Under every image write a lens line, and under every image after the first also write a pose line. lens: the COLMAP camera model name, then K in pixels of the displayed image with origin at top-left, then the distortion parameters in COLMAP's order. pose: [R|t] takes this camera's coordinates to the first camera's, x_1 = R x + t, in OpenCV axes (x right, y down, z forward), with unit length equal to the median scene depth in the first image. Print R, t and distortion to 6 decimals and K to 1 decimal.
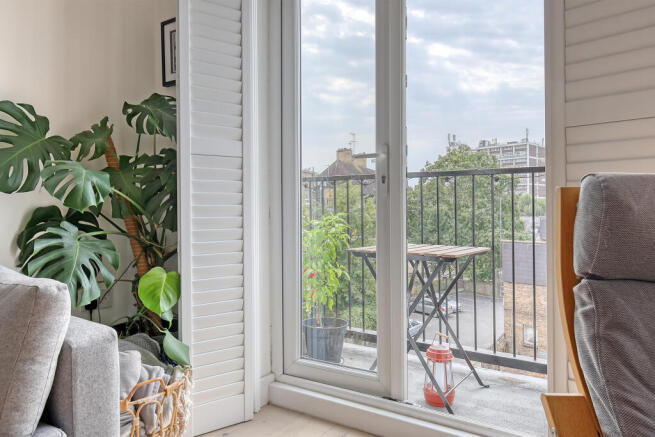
lens RADIAL K [[285.5, 0, 325.0], [0, 285.5, 211.1], [0, 0, 1]] dist [-0.000200, 0.000258]
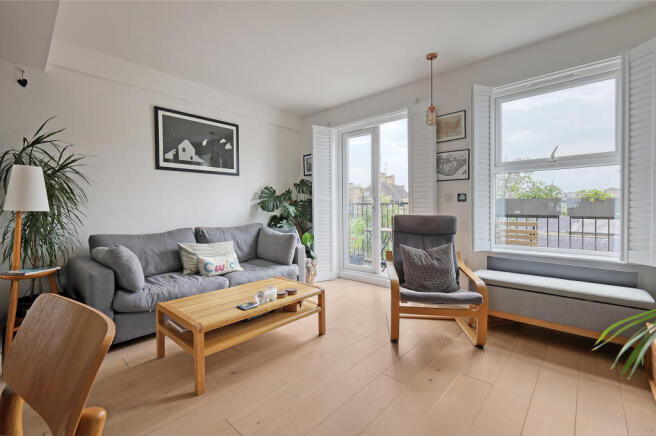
lens RADIAL K [[285.9, 0, 325.5], [0, 285.9, 210.6], [0, 0, 1]] dist [-0.000200, 0.000258]
pose [[0.978806, -0.005793, -0.204709, 0.333746], [0.009022, 0.999849, 0.014843, -0.120651], [0.204593, -0.016375, 0.978710, -2.254370]]
